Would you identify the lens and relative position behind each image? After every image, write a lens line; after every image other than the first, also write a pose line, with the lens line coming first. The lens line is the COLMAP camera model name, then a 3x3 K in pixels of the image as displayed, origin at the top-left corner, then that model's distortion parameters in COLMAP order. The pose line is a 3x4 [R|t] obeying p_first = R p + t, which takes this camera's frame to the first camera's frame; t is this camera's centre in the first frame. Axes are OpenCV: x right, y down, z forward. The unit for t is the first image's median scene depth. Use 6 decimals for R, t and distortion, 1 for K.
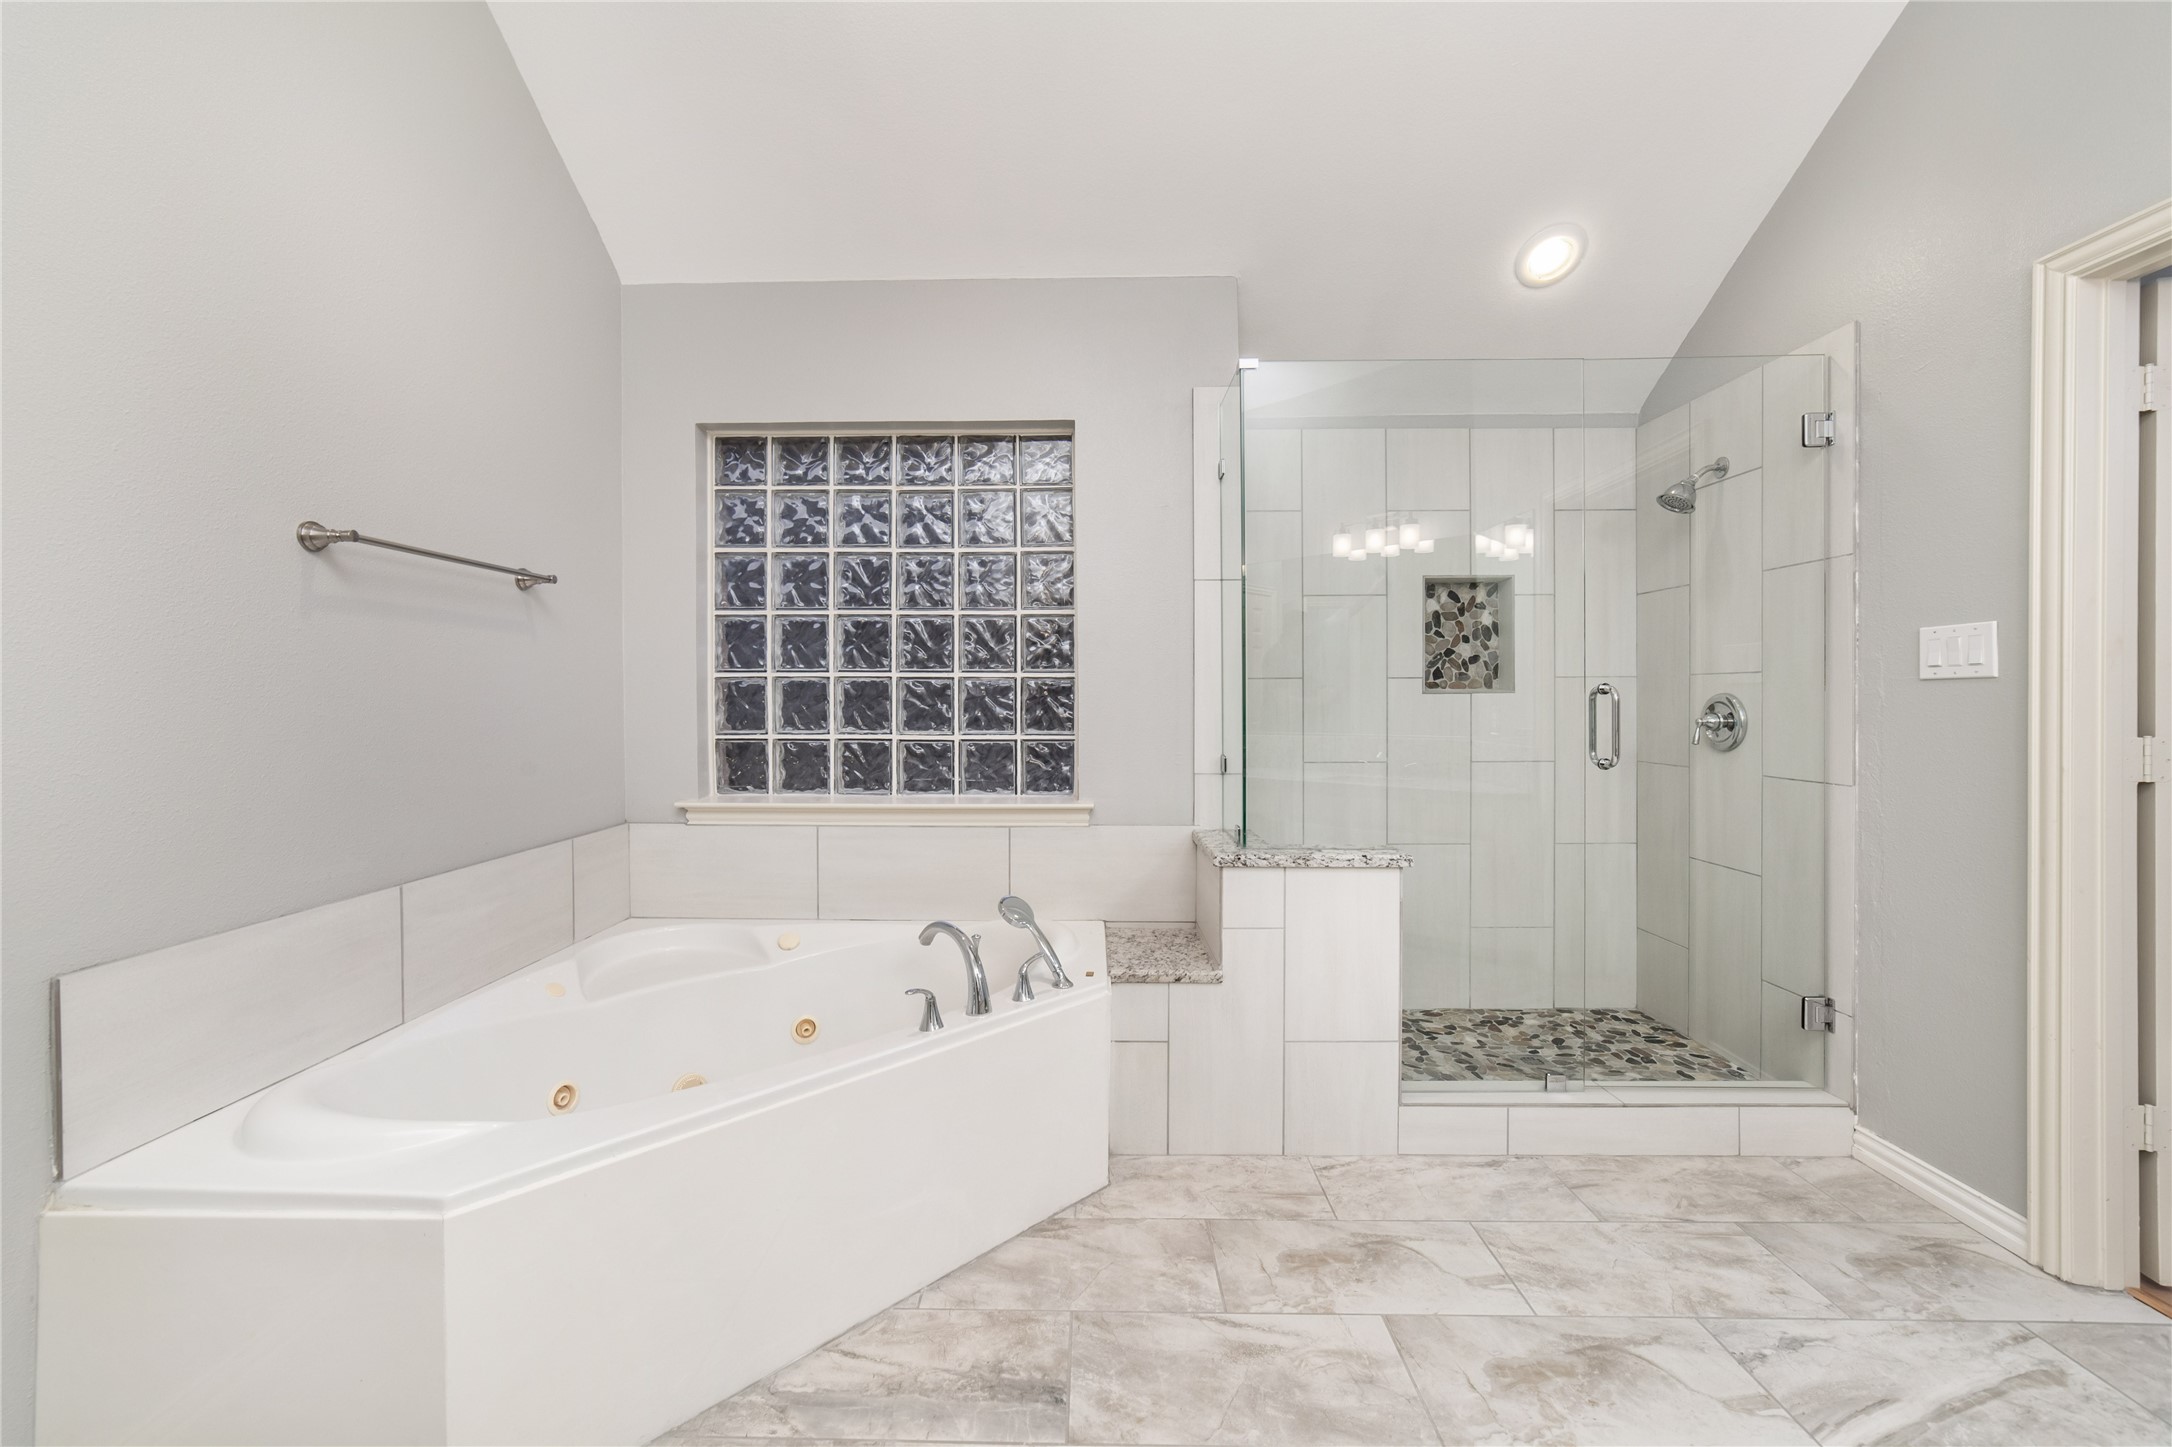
lens RADIAL K [[861.6, 0, 1075.9], [0, 861.6, 708.2], [0, 0, 1]] dist [-0.001222, 0.001486]
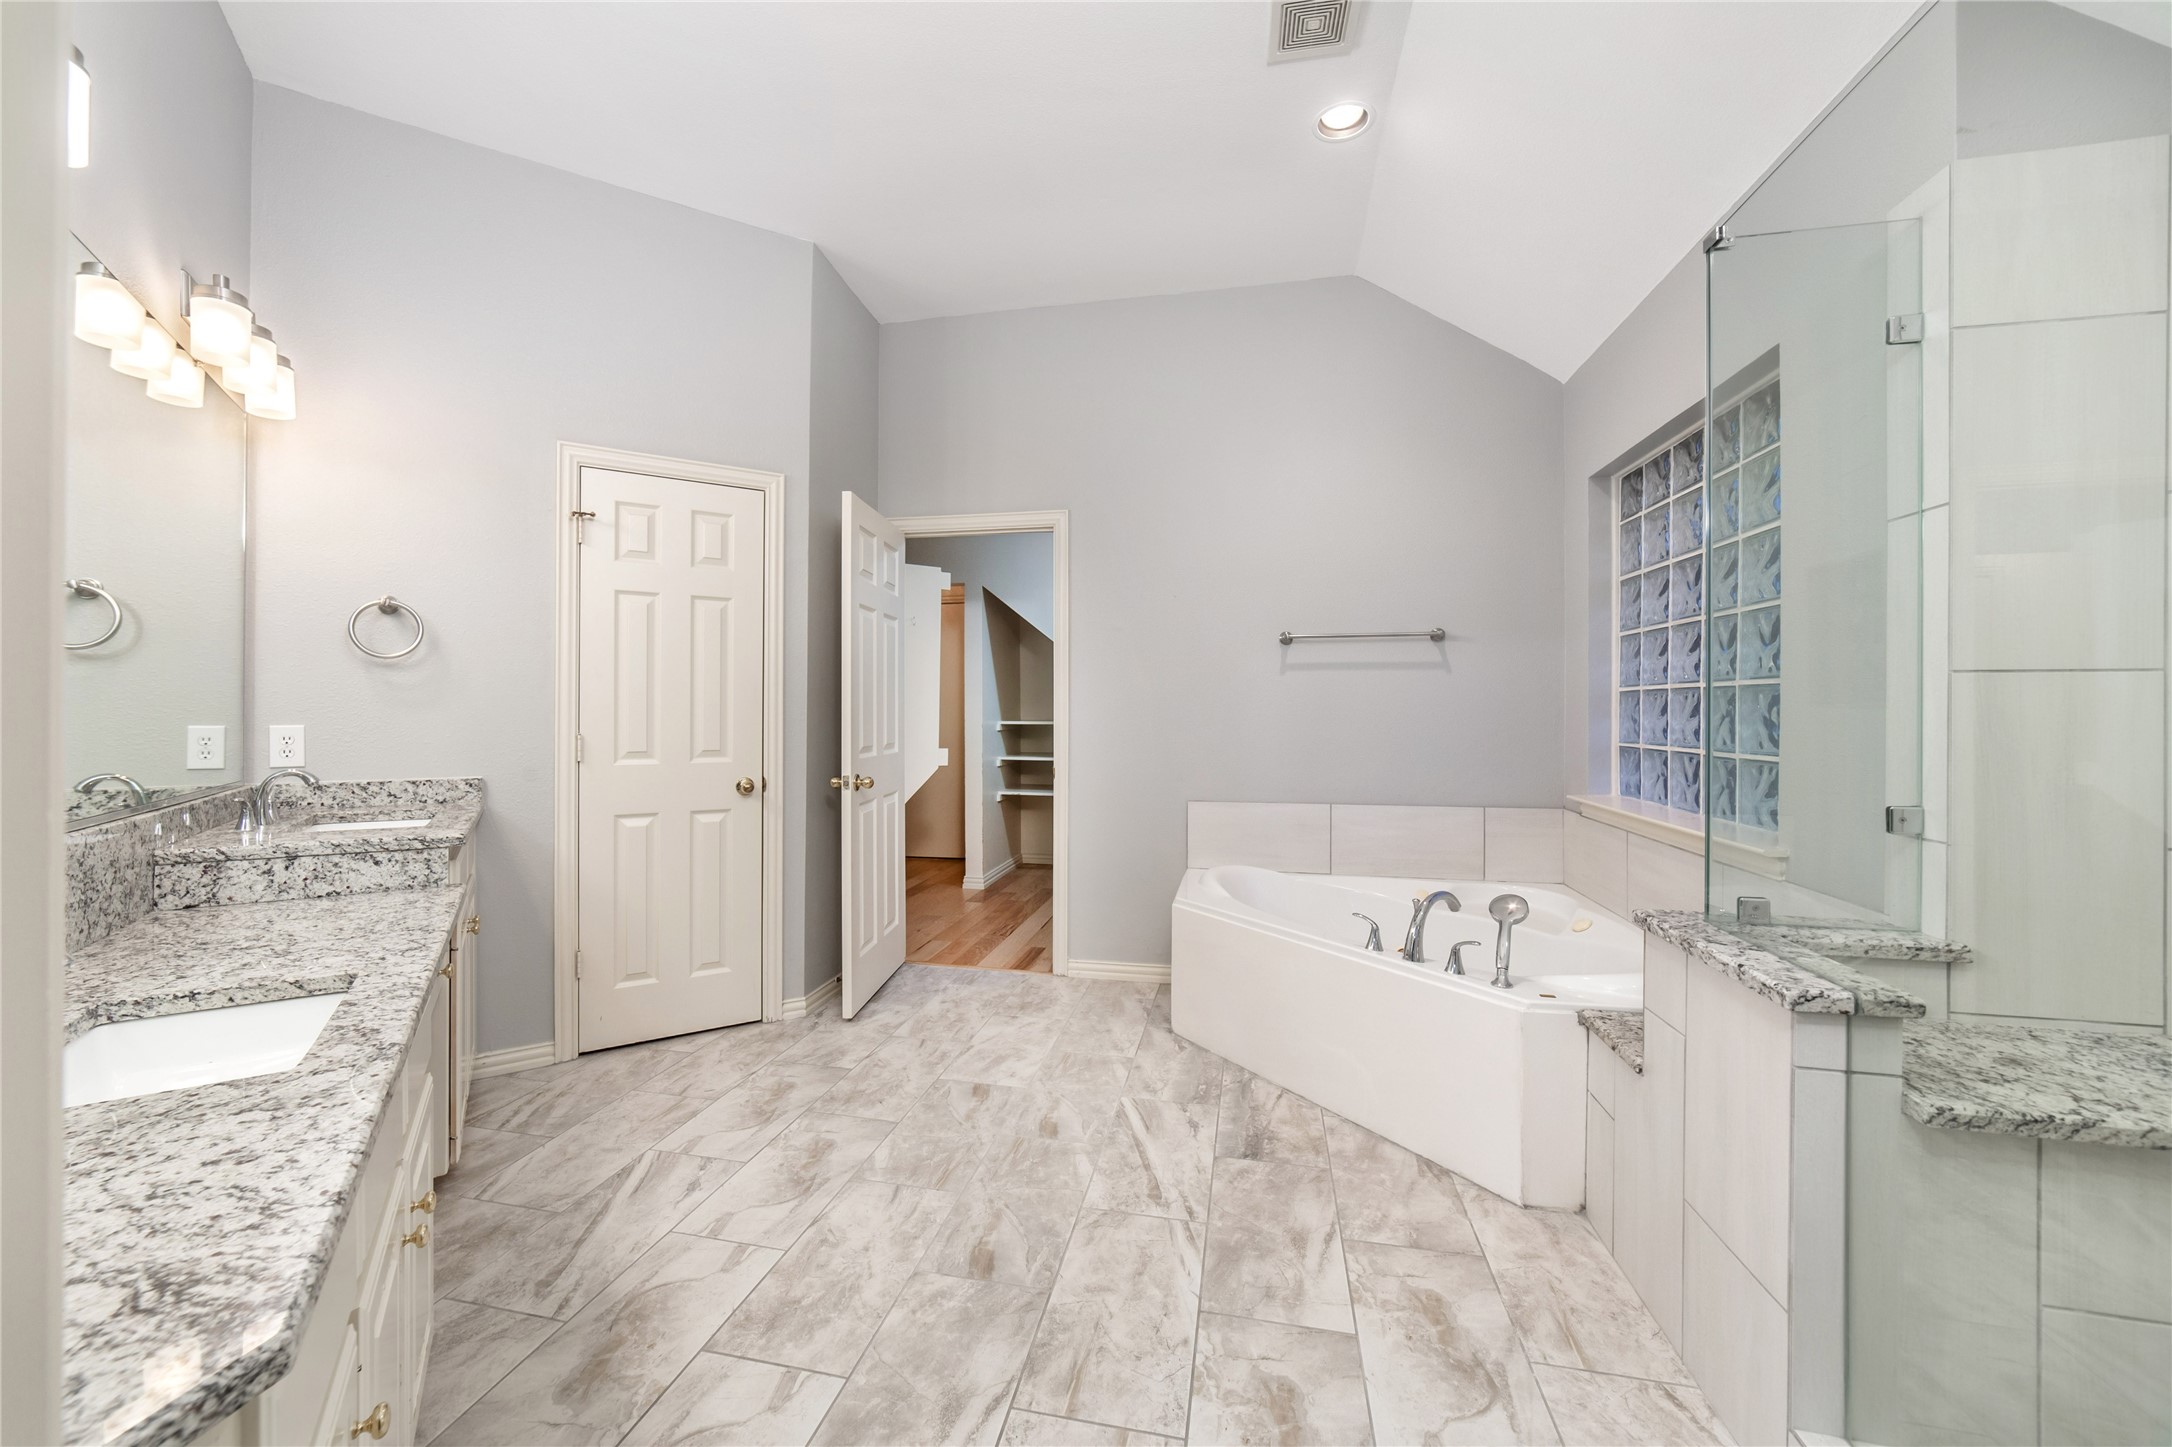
lens RADIAL K [[861.6, 0, 1068.4], [0, 861.6, 717.5], [0, 0, 1]] dist [-0.001222, 0.001486]
pose [[-0.206450, 0.006846, -0.978433, 1.075848], [-0.012973, 0.999868, 0.009733, -0.005023], [0.978371, 0.014703, -0.206334, 0.678199]]
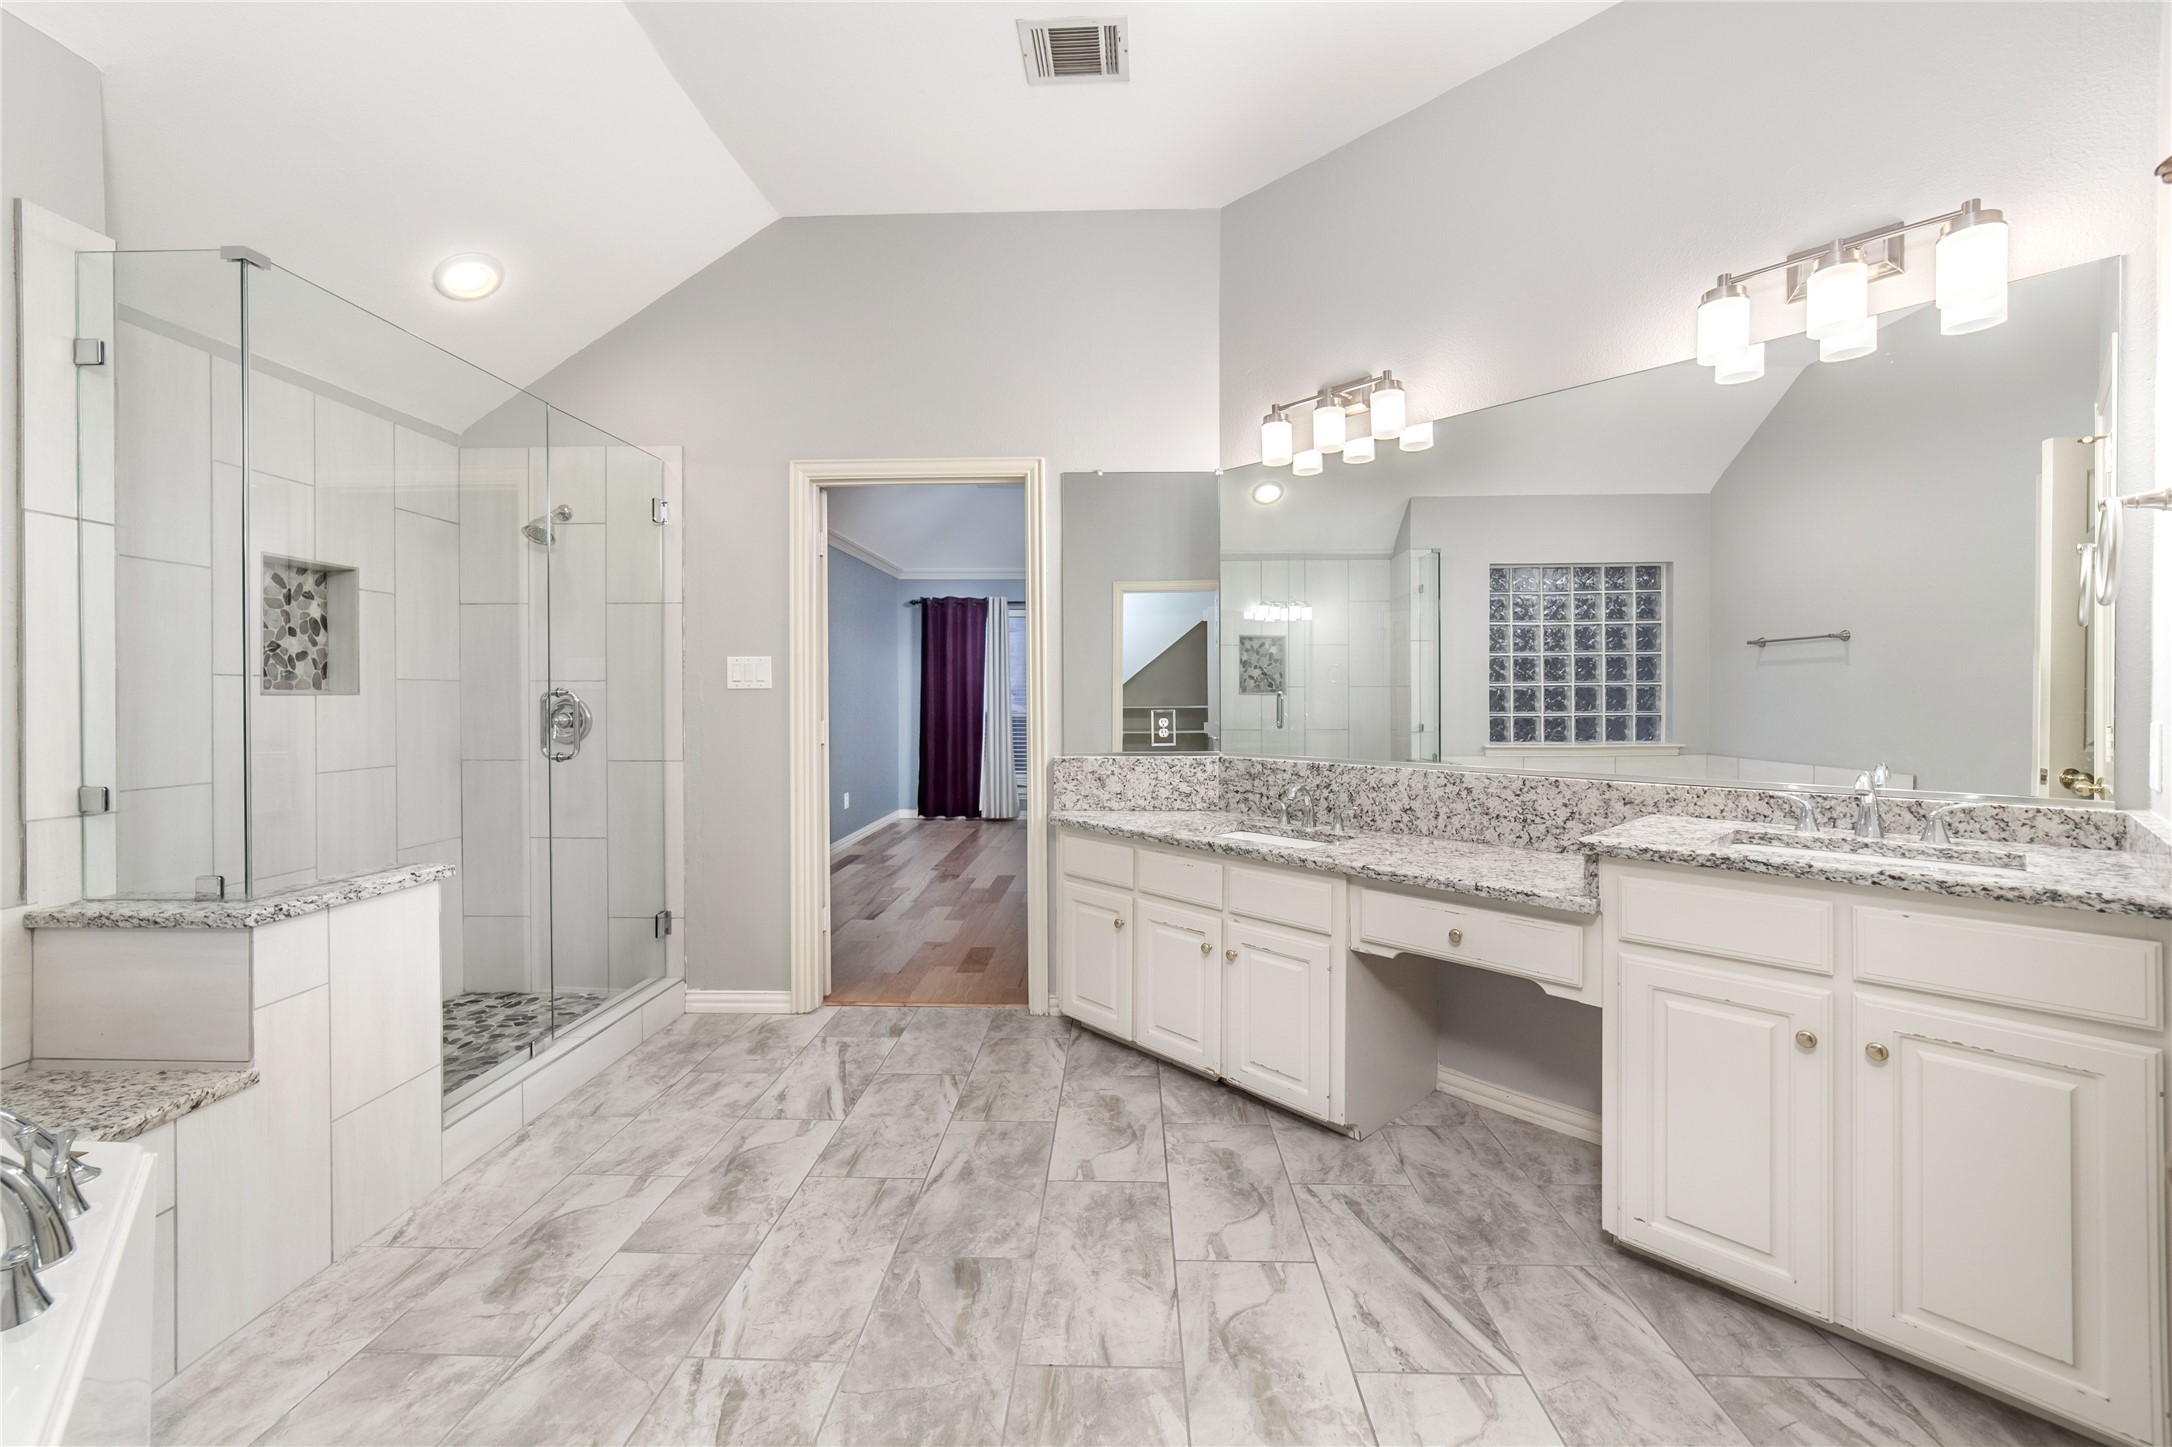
lens RADIAL K [[861.6, 0, 1105.3], [0, 861.6, 708.4], [0, 0, 1]] dist [-0.001222, 0.001486]
pose [[0.012420, -0.005205, 0.999909, -0.582402], [0.013703, 0.999893, 0.005034, 0.004070], [-0.999829, 0.013639, 0.012490, 0.269860]]
